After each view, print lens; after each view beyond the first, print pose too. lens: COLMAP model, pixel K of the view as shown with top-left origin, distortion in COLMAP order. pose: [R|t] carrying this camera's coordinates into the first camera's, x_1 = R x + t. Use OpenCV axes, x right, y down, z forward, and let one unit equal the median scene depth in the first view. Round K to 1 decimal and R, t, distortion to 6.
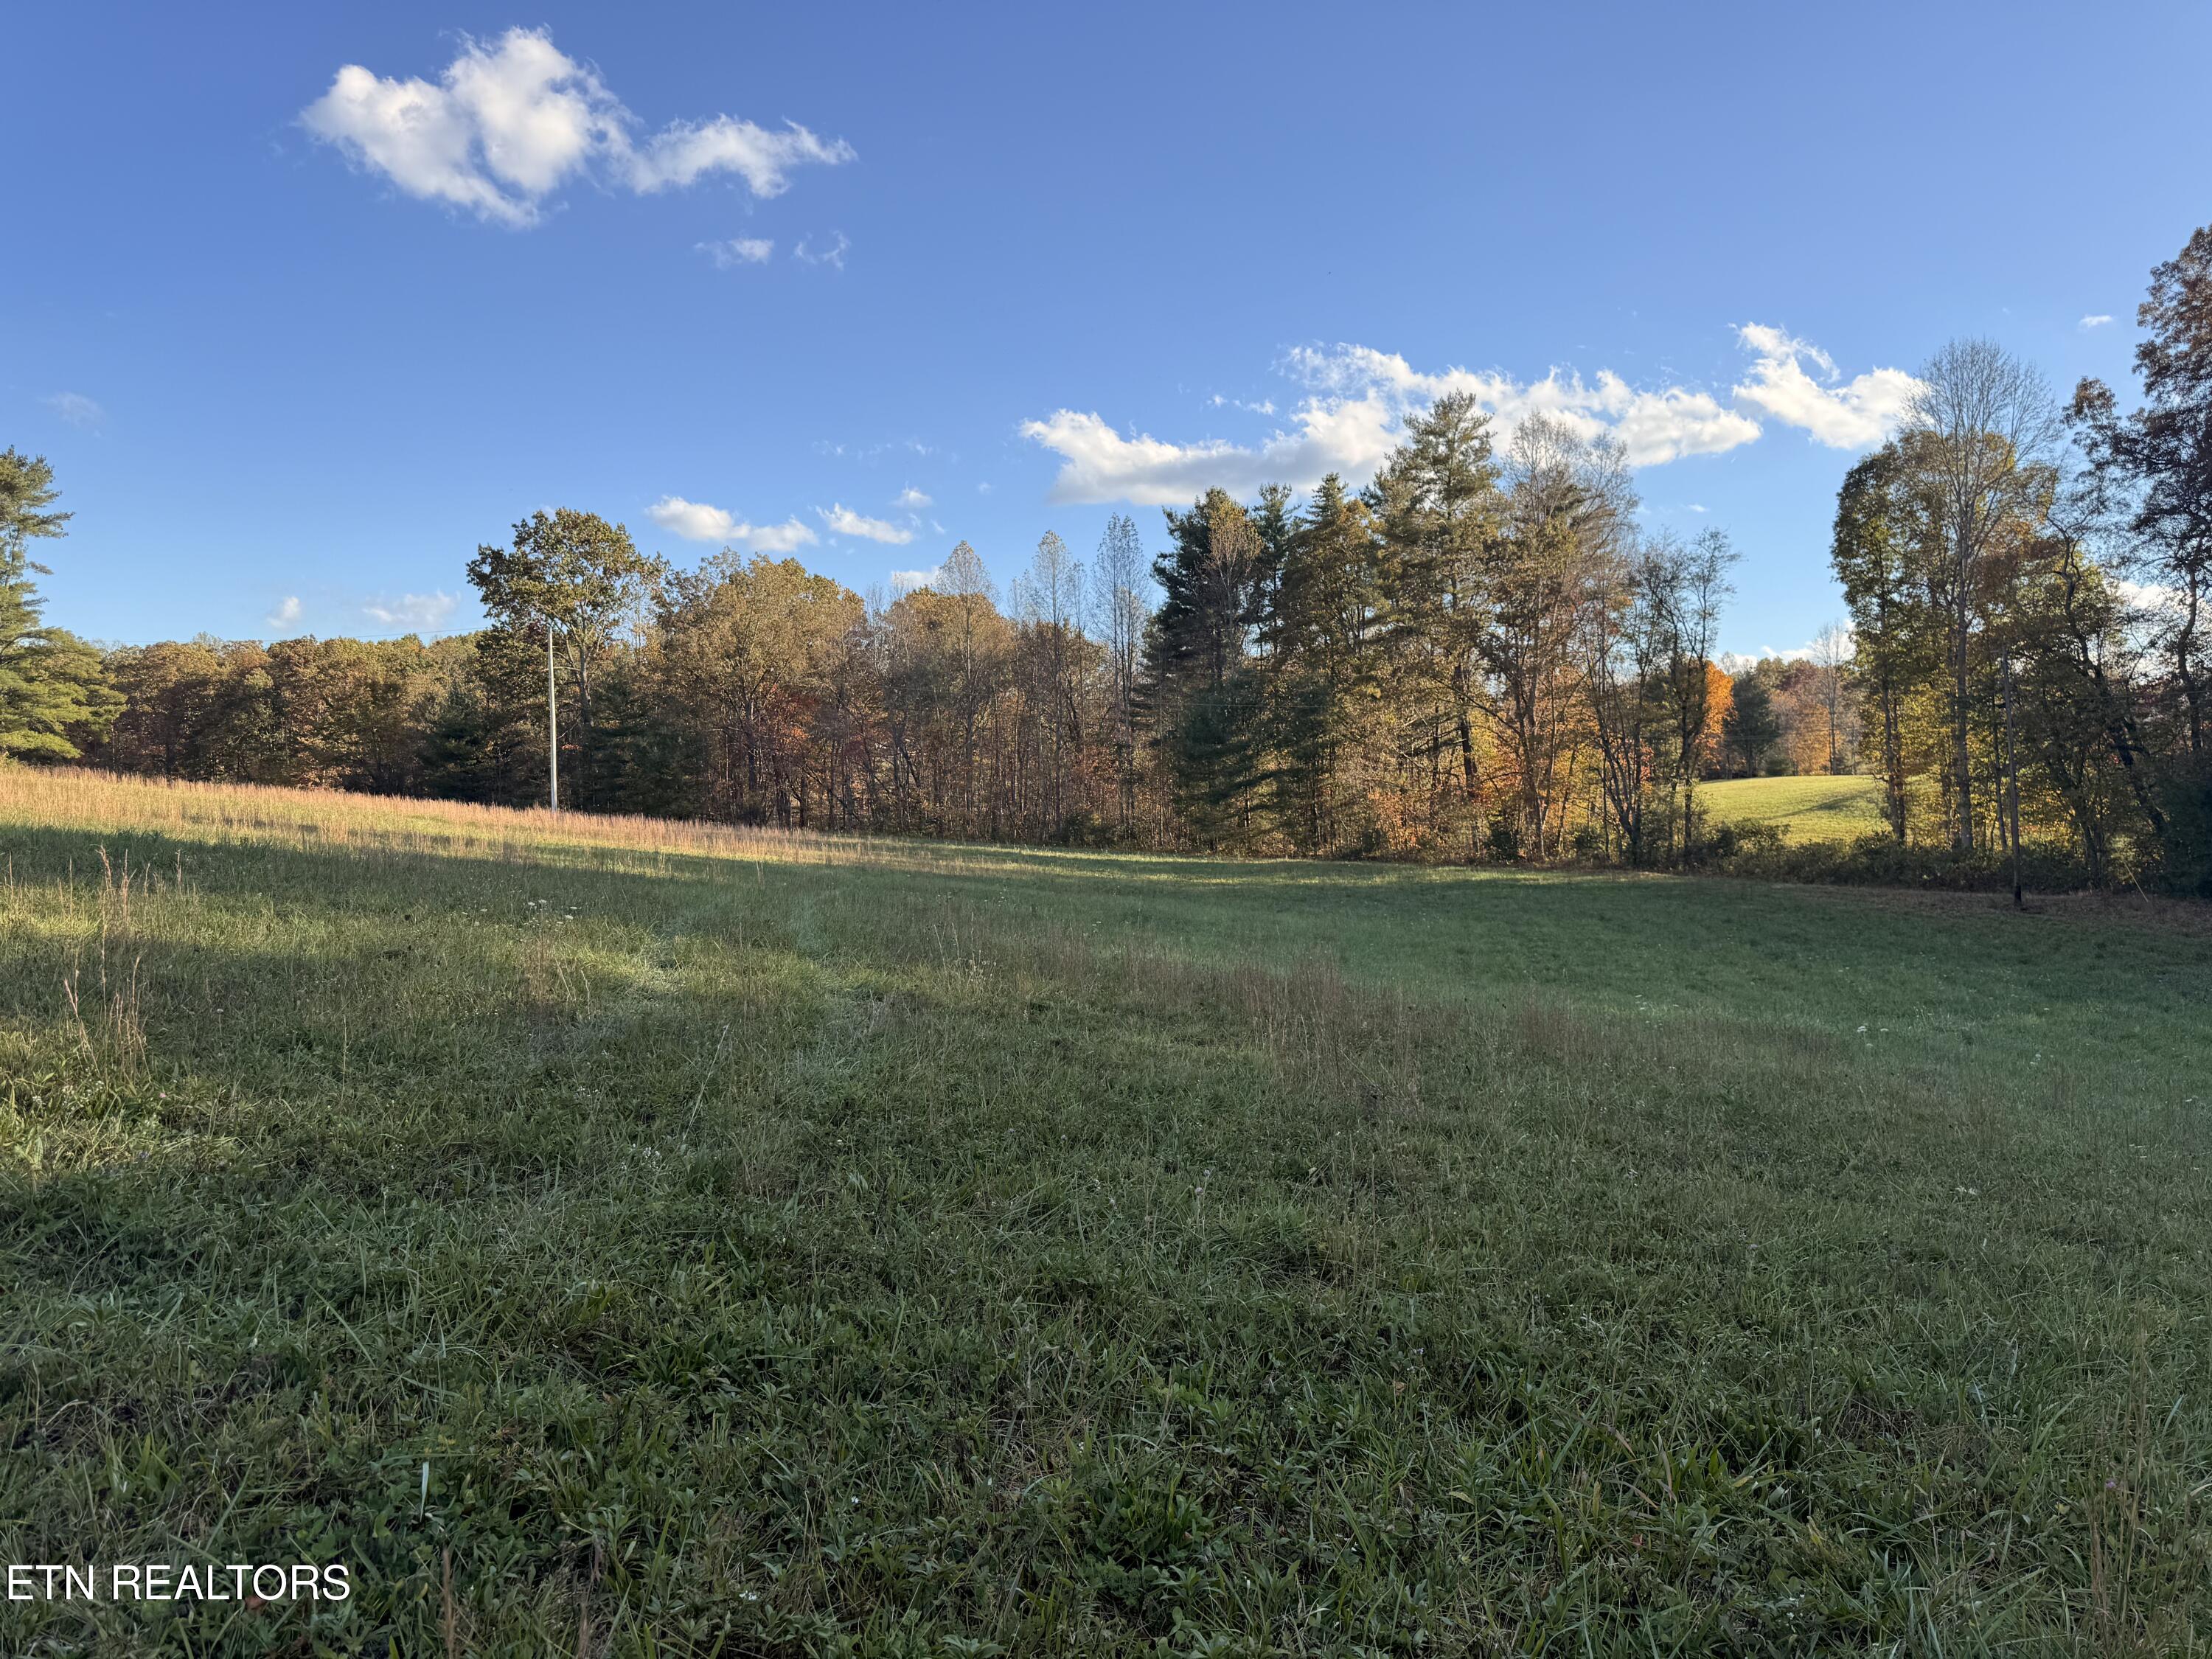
lens RADIAL K [[1547.7, 0, 1106.0], [0, 1547.7, 829.5], [0, 0, 1]] dist [0.088113, -0.117862]
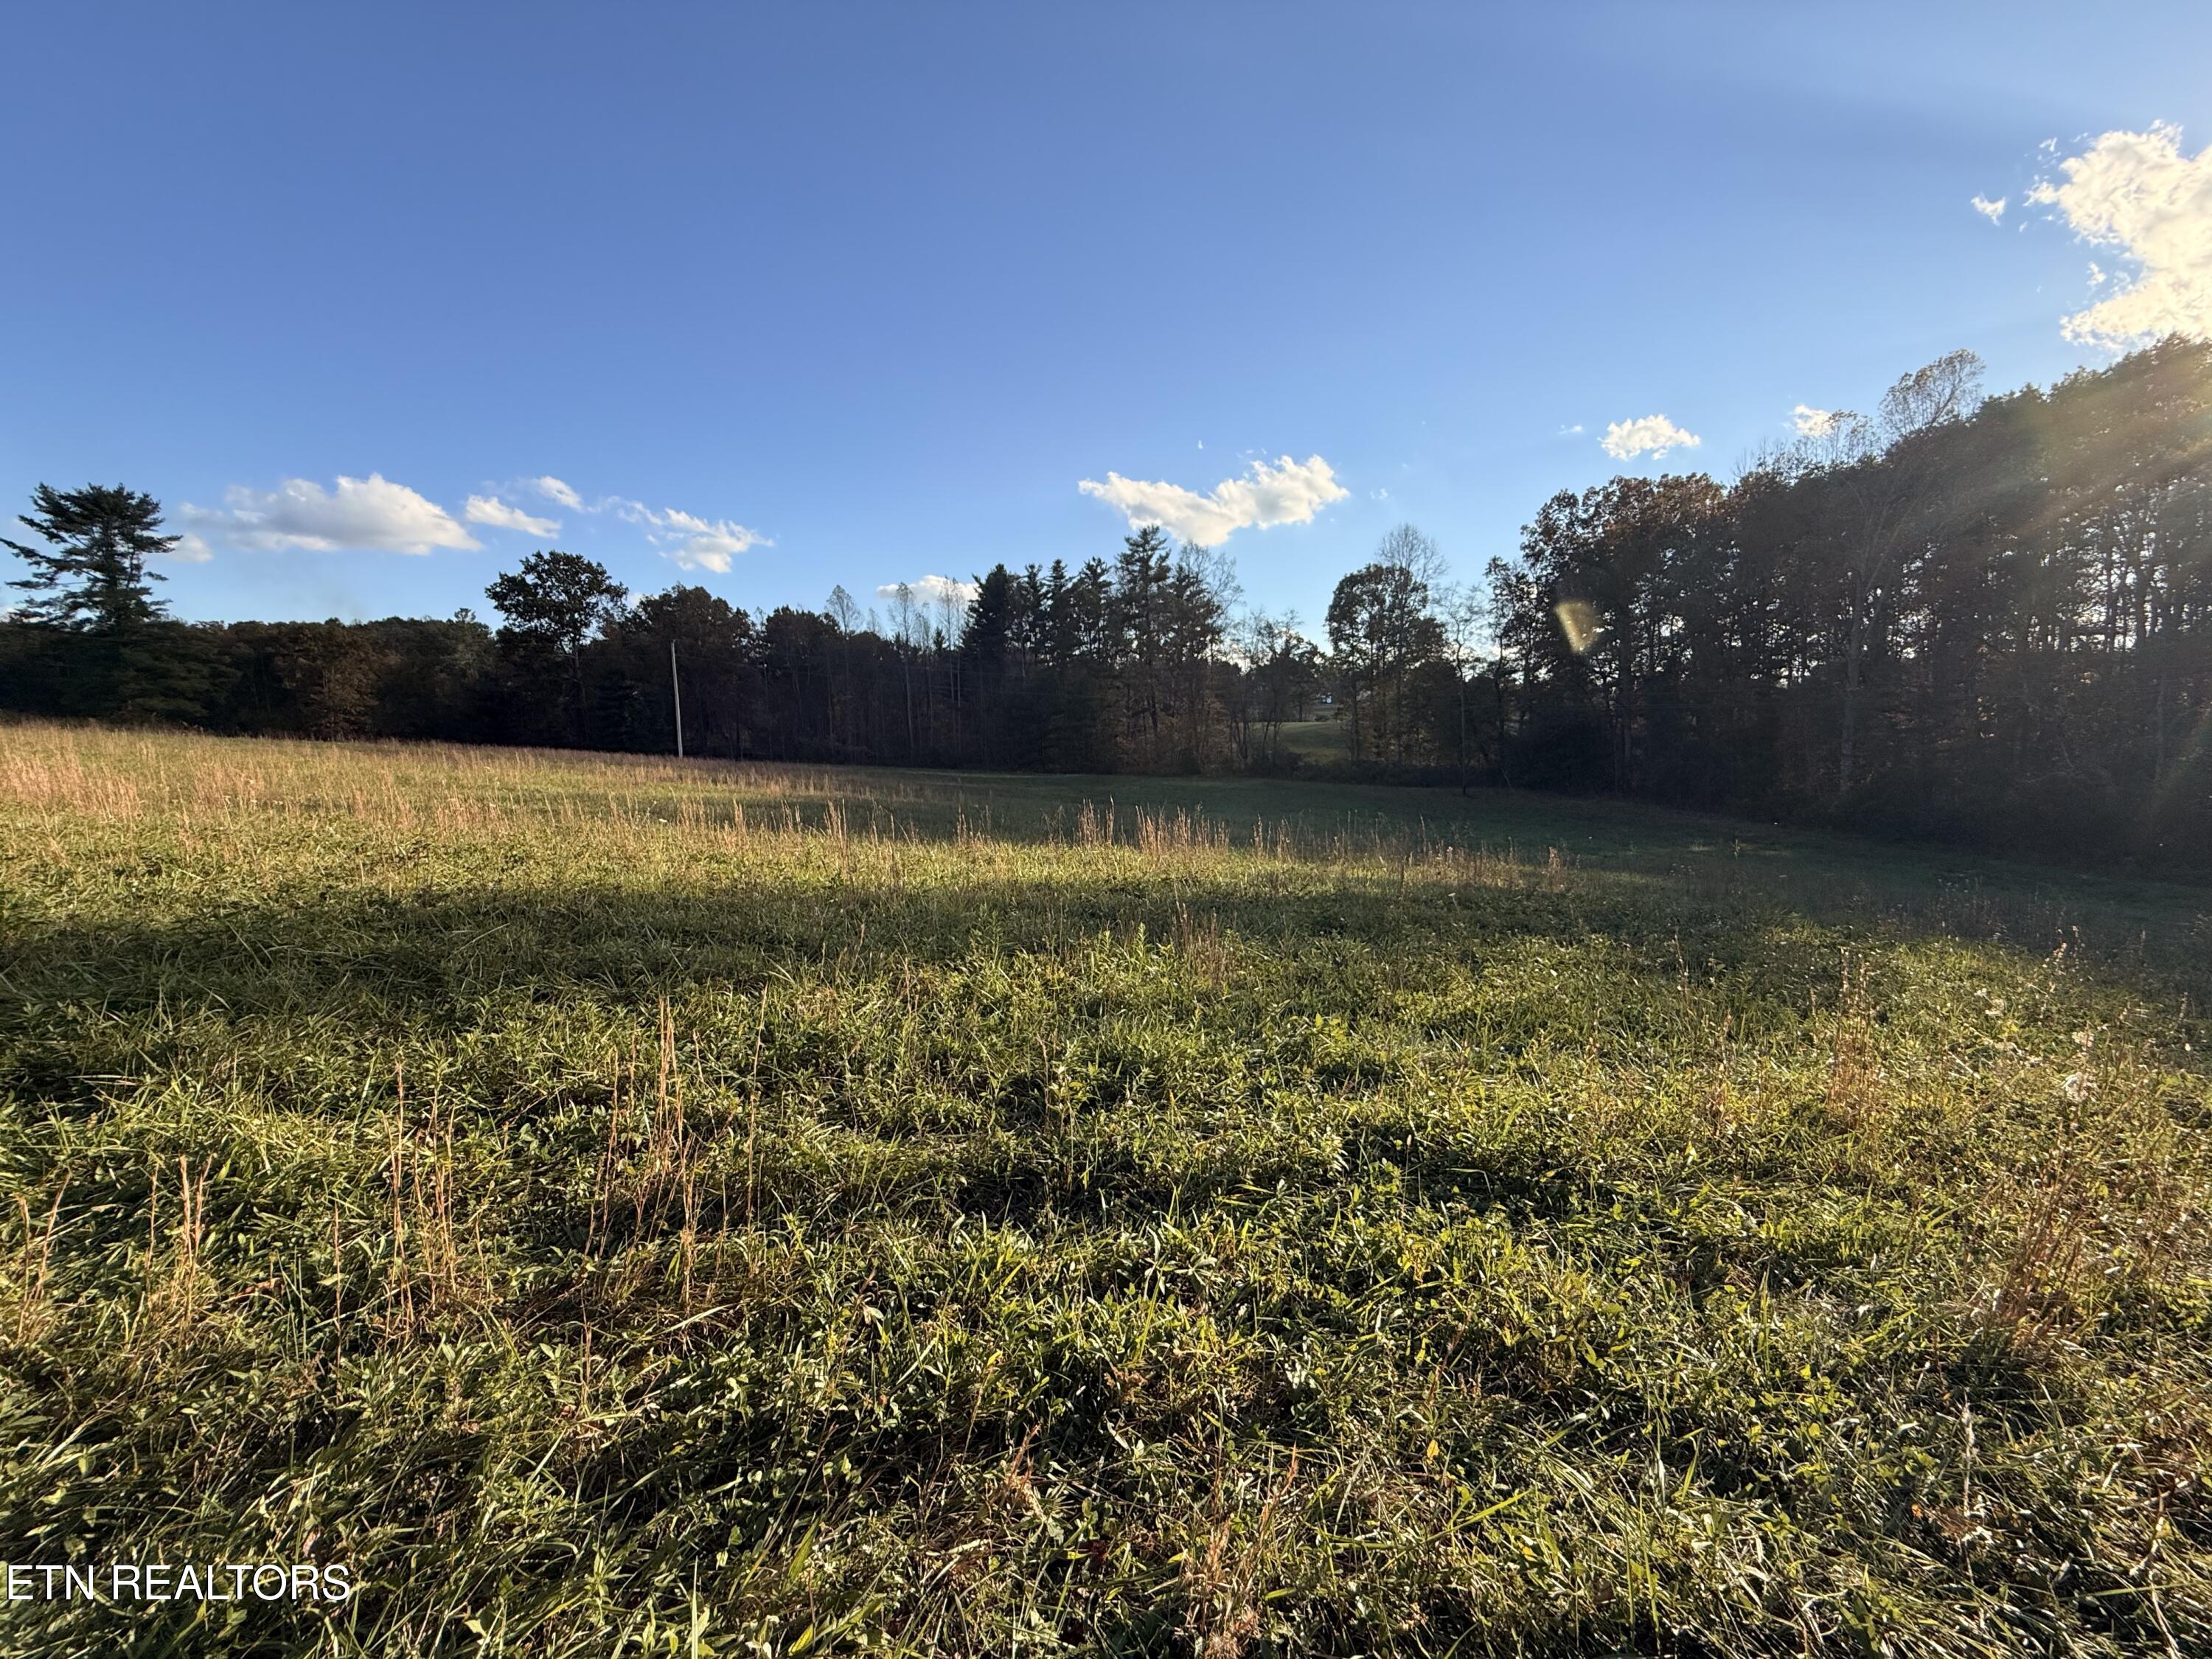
lens RADIAL K [[896.7, 0, 1095.0], [0, 896.7, 830.0], [0, 0, 1]] dist [-0.002028, 0.000227]
pose [[0.945003, -0.039668, 0.324648, -0.169341], [0.009073, 0.995415, 0.095220, -0.014092], [-0.326936, -0.087037, 0.941030, -0.019627]]
